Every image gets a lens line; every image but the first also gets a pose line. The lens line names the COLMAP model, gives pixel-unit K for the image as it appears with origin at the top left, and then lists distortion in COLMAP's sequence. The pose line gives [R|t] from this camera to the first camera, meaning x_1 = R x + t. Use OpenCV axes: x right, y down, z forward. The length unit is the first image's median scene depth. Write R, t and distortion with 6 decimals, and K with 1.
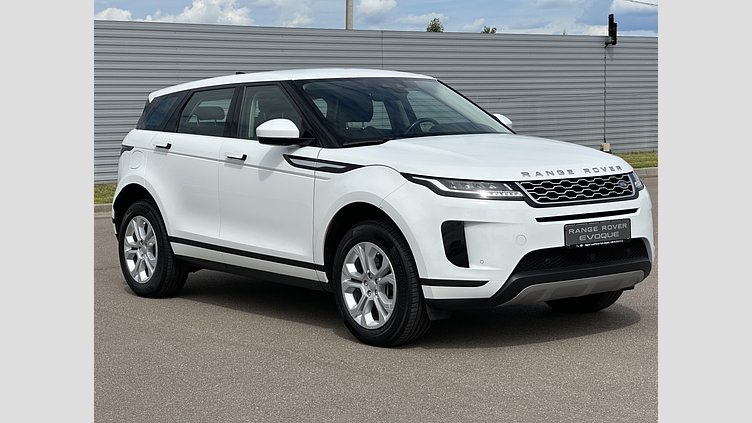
lens RADIAL K [[1408.3, 0, 376.0], [0, 1408.3, 211.5], [0, 0, 1]] dist [-0.167380, 0.062021]
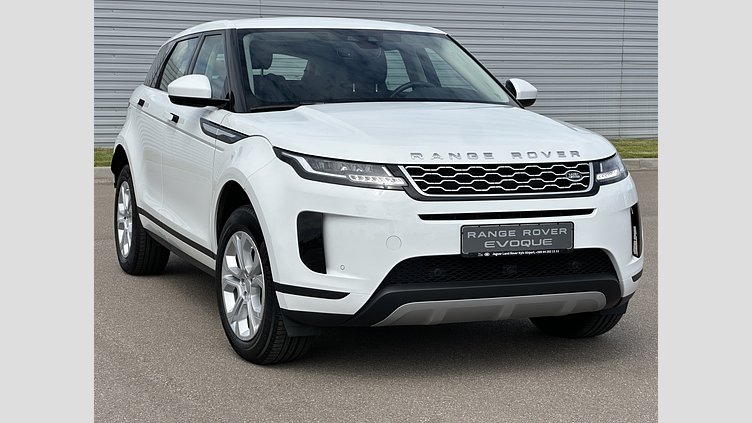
lens RADIAL K [[1408.3, 0, 376.0], [0, 1408.3, 211.5], [0, 0, 1]] dist [-0.167380, 0.062021]
pose [[0.960890, 0.059229, -0.270521, 0.286742], [-0.051948, 0.998071, 0.034000, -0.020821], [0.272013, -0.018617, 0.962113, 0.255910]]
